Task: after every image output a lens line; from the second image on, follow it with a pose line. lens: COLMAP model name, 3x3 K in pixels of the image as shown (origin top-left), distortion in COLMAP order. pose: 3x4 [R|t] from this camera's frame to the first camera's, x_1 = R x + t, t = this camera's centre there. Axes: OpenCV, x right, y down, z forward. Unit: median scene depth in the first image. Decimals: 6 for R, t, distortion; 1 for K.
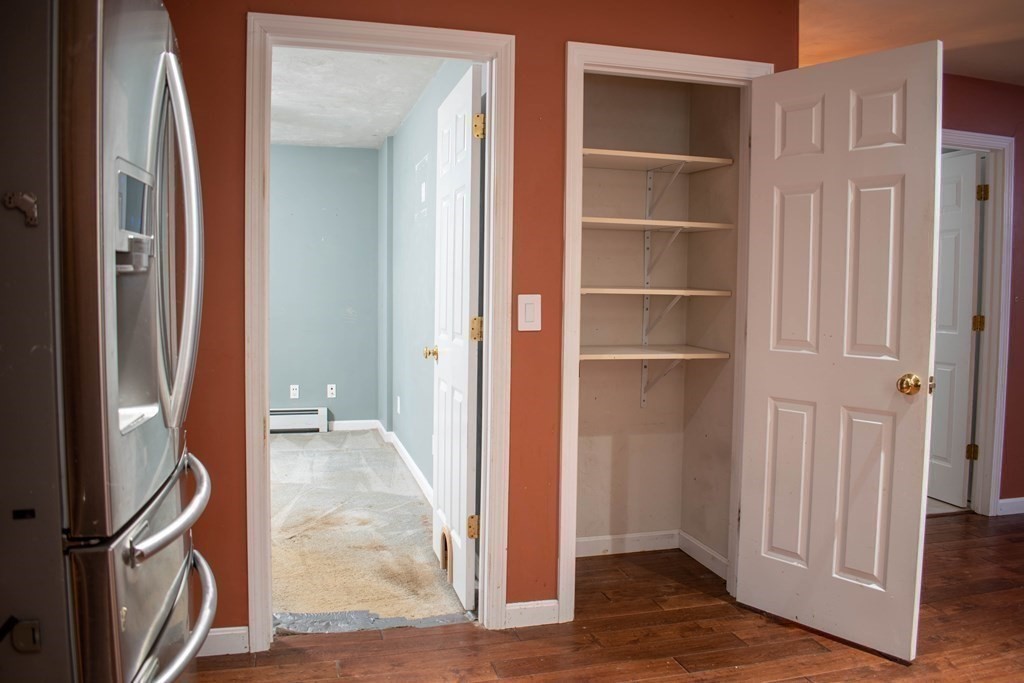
lens RADIAL K [[824.5, 0, 512.0], [0, 824.5, 341.5], [0, 0, 1]] dist [-0.061216, 0.001693]
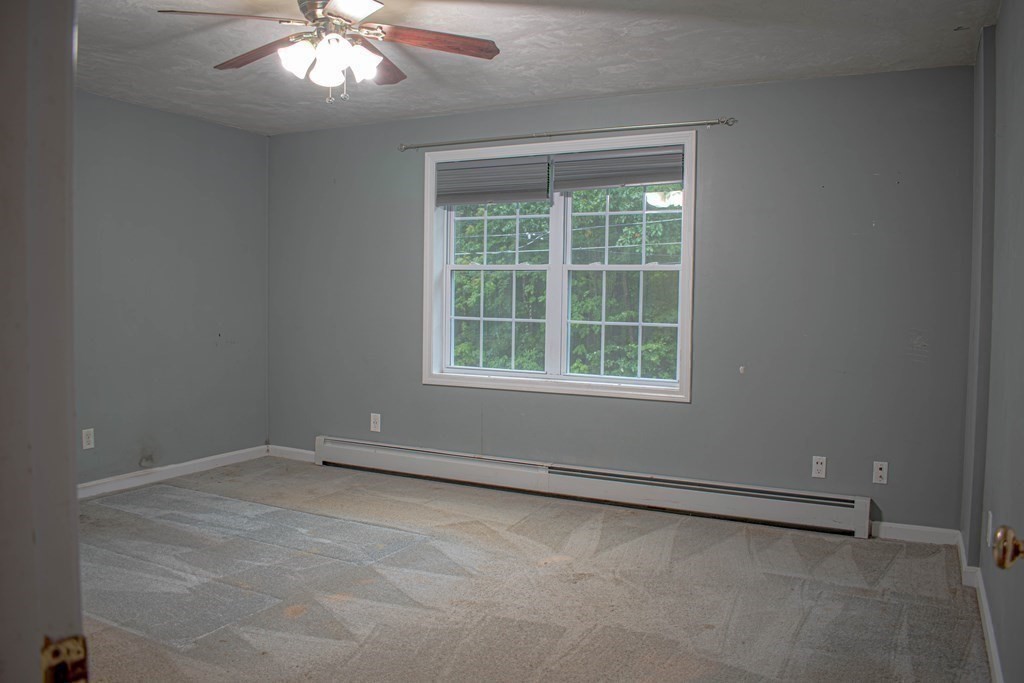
lens RADIAL K [[800.1, 0, 512.0], [0, 800.1, 341.5], [0, 0, 1]] dist [-0.094248, 0.008218]
pose [[0.742972, 0.025988, -0.668818, -0.037178], [-0.049800, 0.998623, -0.016517, -0.013664], [0.667467, 0.045579, 0.743243, 0.385244]]
